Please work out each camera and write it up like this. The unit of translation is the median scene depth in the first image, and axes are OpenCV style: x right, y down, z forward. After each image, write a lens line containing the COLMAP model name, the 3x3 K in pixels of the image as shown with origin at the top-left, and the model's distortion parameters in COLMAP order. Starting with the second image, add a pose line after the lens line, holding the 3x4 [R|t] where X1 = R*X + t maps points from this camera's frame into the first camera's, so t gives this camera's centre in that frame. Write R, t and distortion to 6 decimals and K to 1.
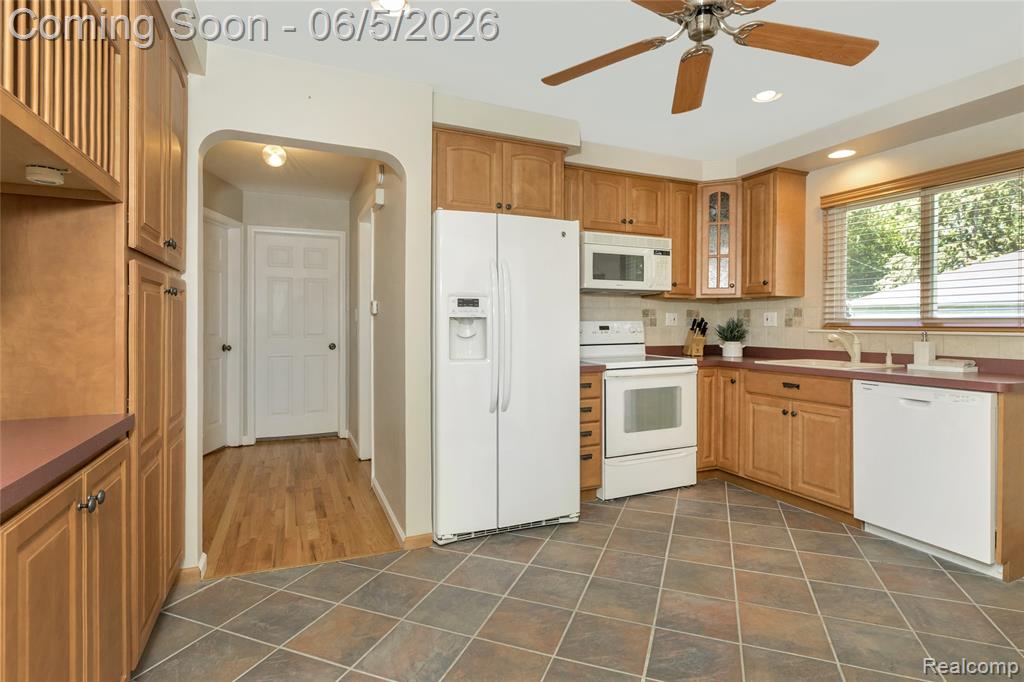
lens RADIAL K [[500.5, 0, 534.3], [0, 500.5, 329.6], [0, 0, 1]] dist [0.006509, 0.001007]
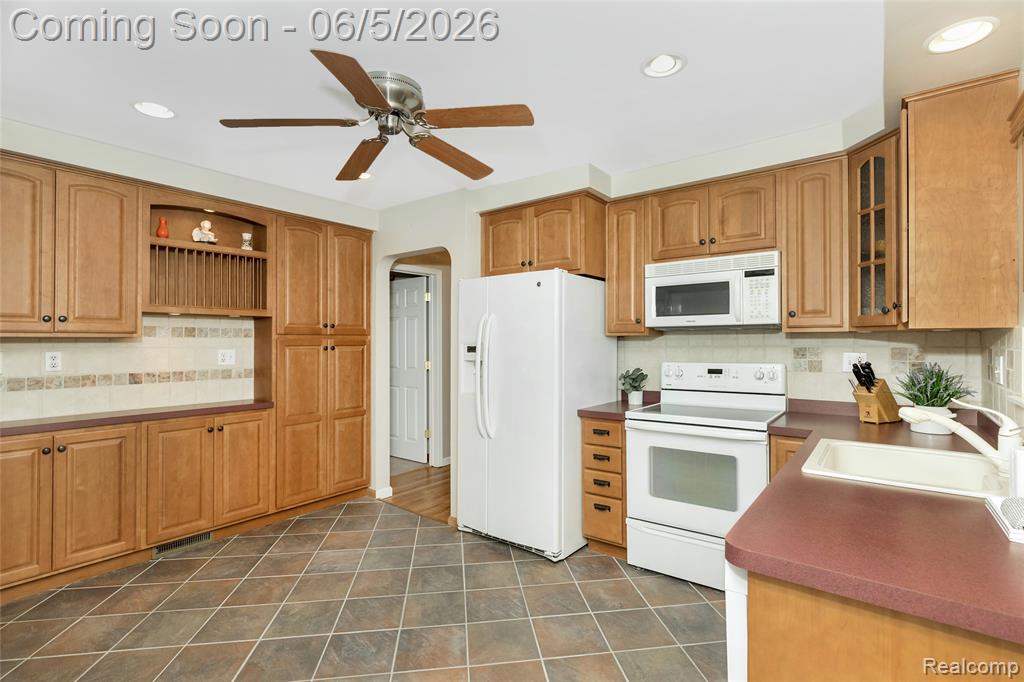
lens RADIAL K [[500.5, 0, 518.2], [0, 500.5, 338.8], [0, 0, 1]] dist [0.006509, 0.001007]
pose [[0.472954, -0.006855, -0.881061, 0.782912], [-0.006778, 0.999912, -0.011418, -0.049572], [0.881061, 0.011372, 0.472865, 0.365072]]
